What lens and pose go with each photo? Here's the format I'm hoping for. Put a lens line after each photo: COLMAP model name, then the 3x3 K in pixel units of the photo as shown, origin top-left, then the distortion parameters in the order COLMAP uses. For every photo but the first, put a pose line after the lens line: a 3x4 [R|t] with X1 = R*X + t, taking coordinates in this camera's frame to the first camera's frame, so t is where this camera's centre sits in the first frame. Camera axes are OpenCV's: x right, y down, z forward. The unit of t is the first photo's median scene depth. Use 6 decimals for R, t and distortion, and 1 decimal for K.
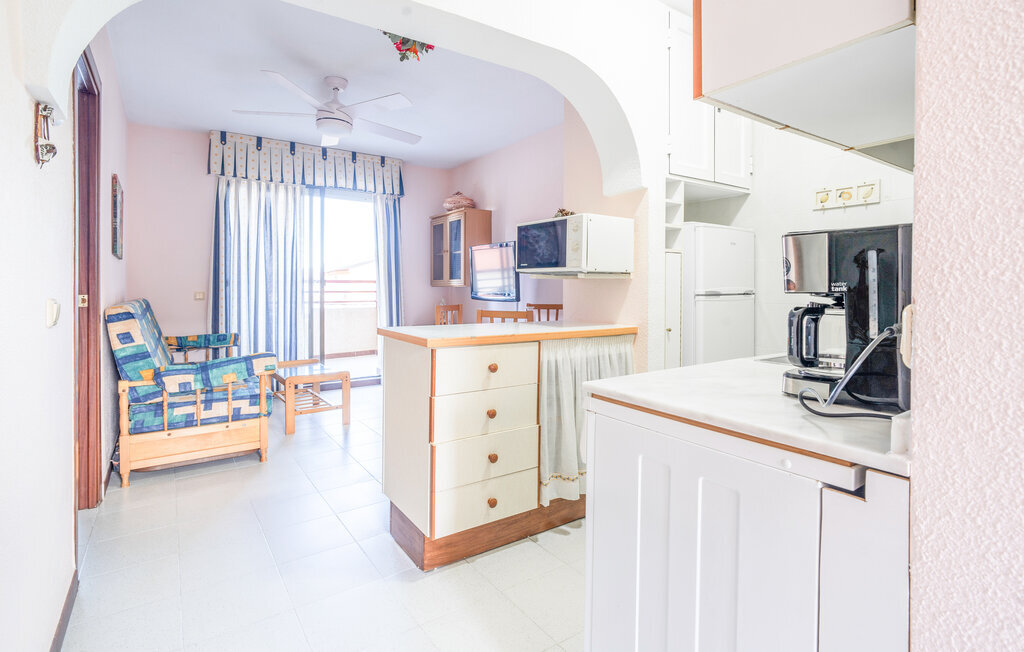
lens RADIAL K [[508.9, 0, 508.2], [0, 508.9, 292.0], [0, 0, 1]] dist [-0.004244, -0.000243]
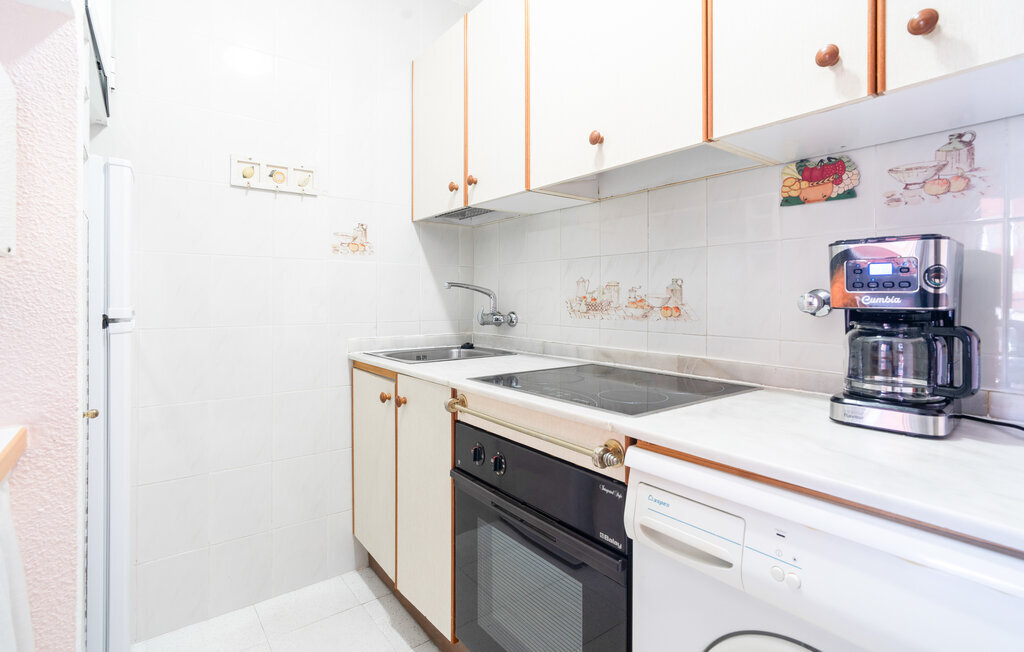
lens RADIAL K [[514.2, 0, 543.9], [0, 514.2, 297.4], [0, 0, 1]] dist [-0.010845, 0.000166]
pose [[-0.082157, -0.000602, 0.996619, -0.120818], [0.010753, 0.999941, 0.001490, -0.010716], [-0.996561, 0.010839, -0.082146, 0.718152]]
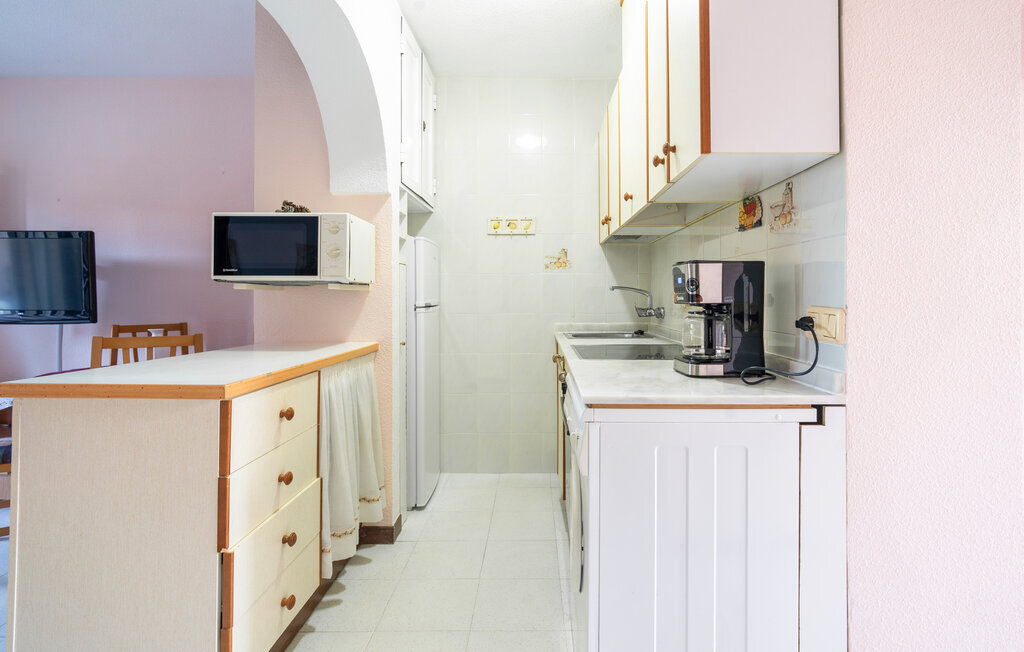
lens RADIAL K [[514.2, 0, 543.9], [0, 514.2, 297.4], [0, 0, 1]] dist [-0.010845, 0.000166]
pose [[0.540091, -0.004163, 0.841596, -0.386951], [0.013138, 0.999908, -0.003486, -0.007402], [-0.841504, 0.012940, 0.540096, 0.265164]]
